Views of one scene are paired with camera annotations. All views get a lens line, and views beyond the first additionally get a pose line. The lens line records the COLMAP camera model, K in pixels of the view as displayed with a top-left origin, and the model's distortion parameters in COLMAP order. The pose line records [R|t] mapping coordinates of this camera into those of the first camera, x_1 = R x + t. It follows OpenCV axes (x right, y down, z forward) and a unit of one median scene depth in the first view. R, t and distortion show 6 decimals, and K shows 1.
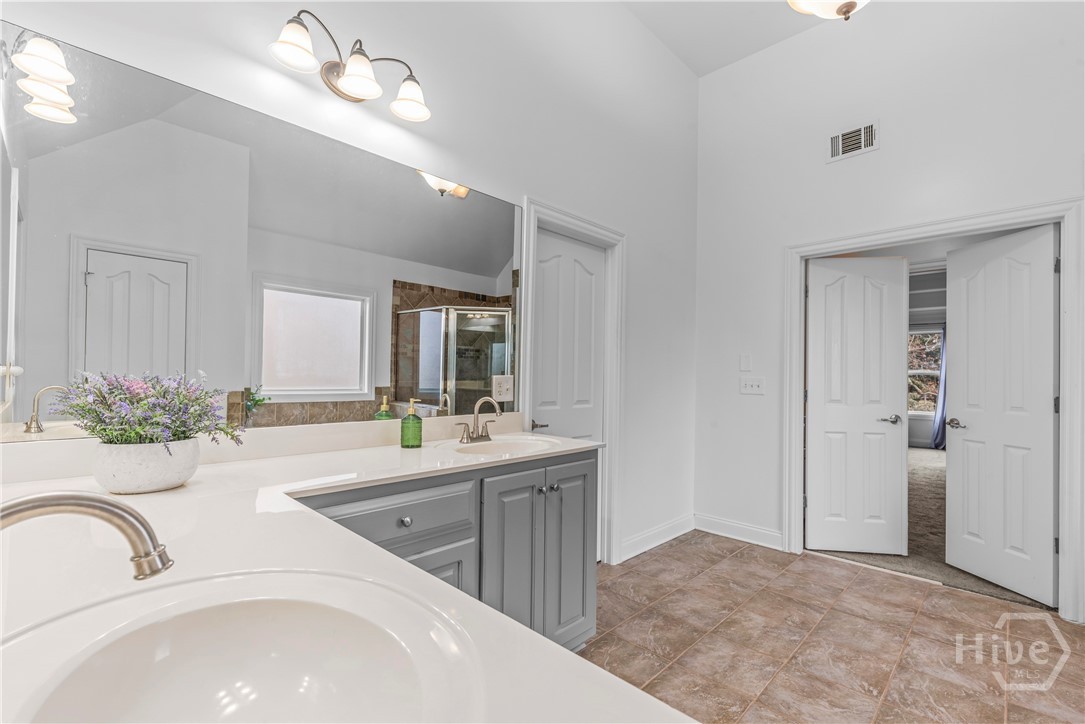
lens RADIAL K [[481.0, 0, 540.0], [0, 481.0, 372.5], [0, 0, 1]] dist [-0.016746, -0.002400]
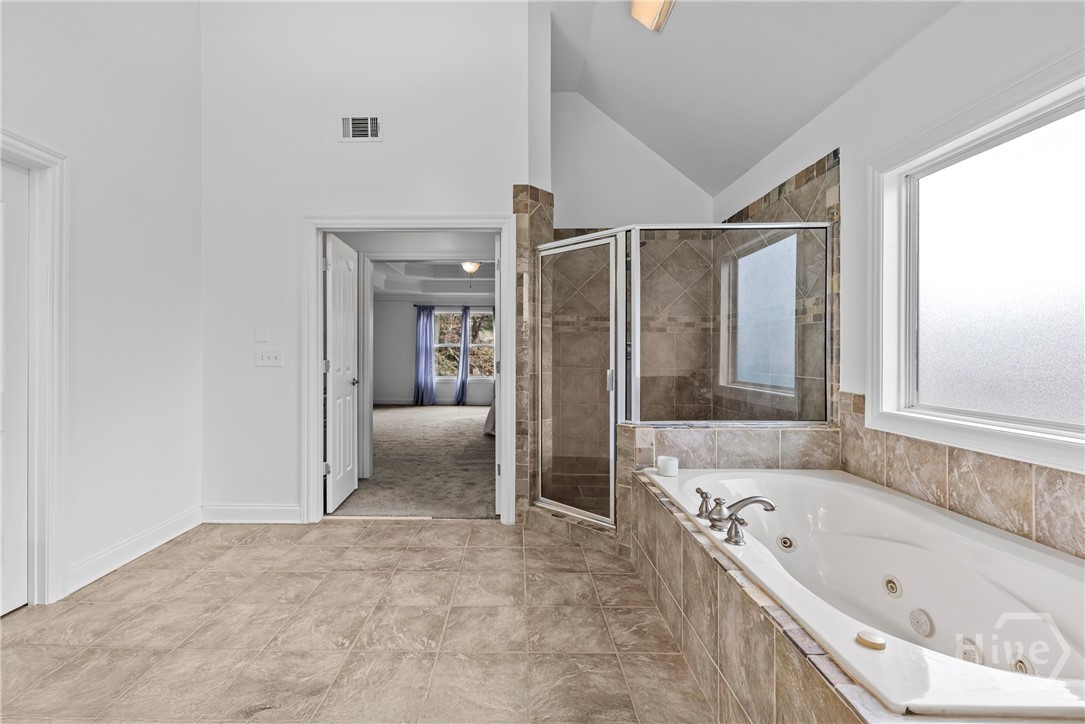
lens RADIAL K [[481.0, 0, 506.2], [0, 481.0, 351.0], [0, 0, 1]] dist [-0.016746, -0.002400]
pose [[0.710382, -0.011947, 0.703715, 0.145758], [0.005358, 0.999919, 0.011567, 0.009230], [-0.703796, -0.004447, 0.710389, -0.001700]]
